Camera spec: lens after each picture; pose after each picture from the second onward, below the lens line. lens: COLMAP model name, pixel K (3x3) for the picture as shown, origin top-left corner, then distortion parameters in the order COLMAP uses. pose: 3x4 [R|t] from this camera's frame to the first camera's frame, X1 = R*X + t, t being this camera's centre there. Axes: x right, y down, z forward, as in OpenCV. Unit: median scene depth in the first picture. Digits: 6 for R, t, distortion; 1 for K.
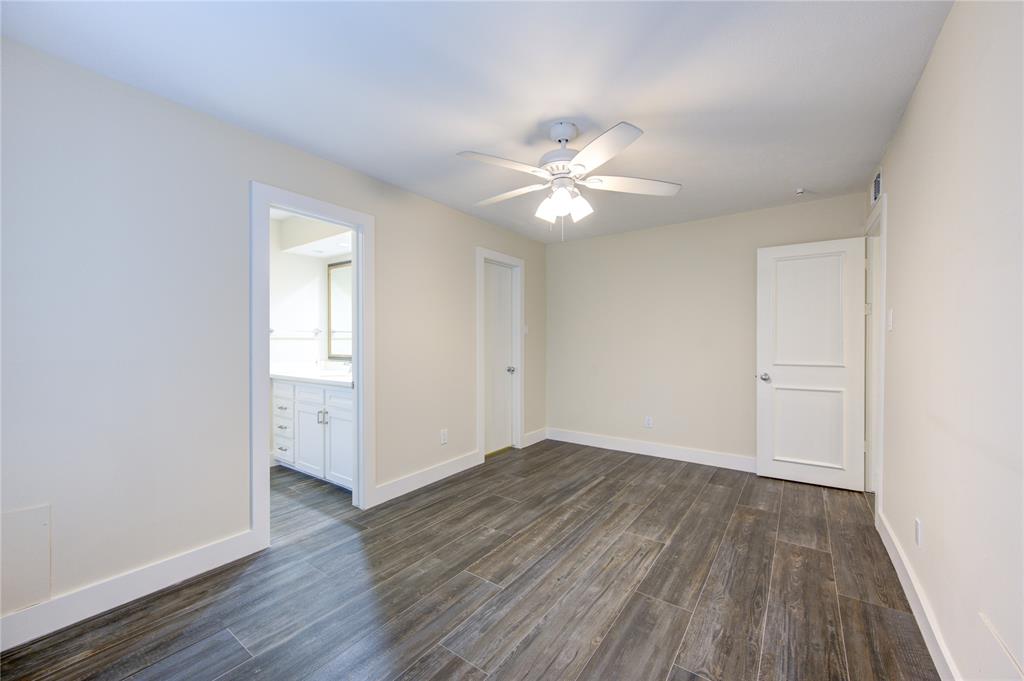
lens RADIAL K [[404.1, 0, 509.6], [0, 404.1, 343.3], [0, 0, 1]] dist [0.007857, -0.000114]
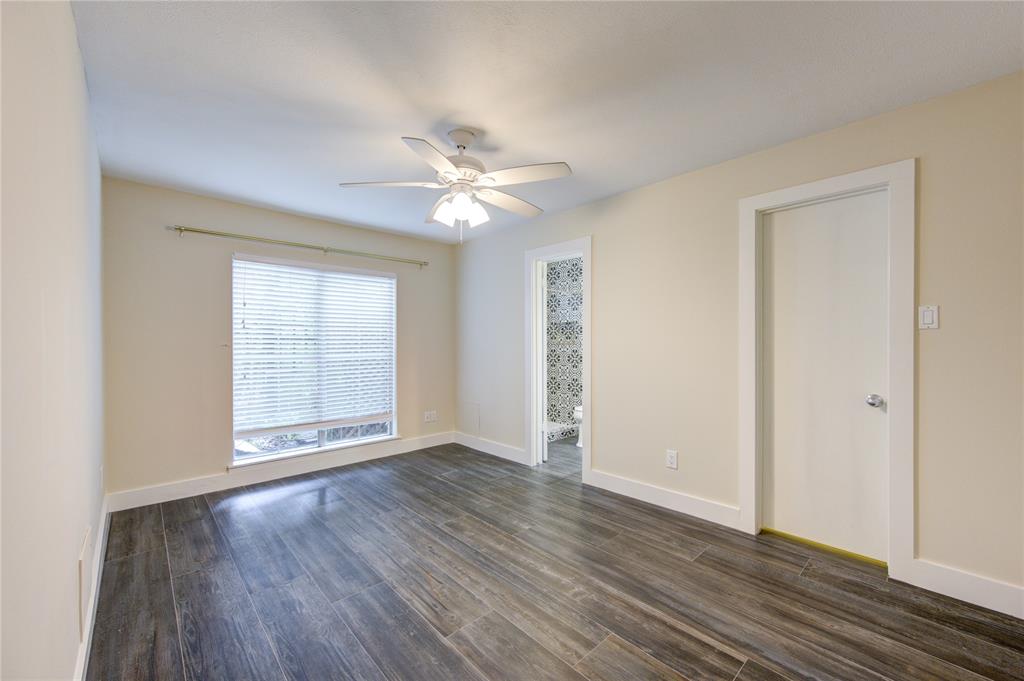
lens RADIAL K [[404.1, 0, 518.2], [0, 404.1, 340.2], [0, 0, 1]] dist [0.007857, -0.000114]
pose [[-0.190076, -0.005525, -0.981754, 1.078012], [-0.002352, 0.999984, -0.005172, -0.008349], [0.981767, 0.001326, -0.190086, 1.295649]]
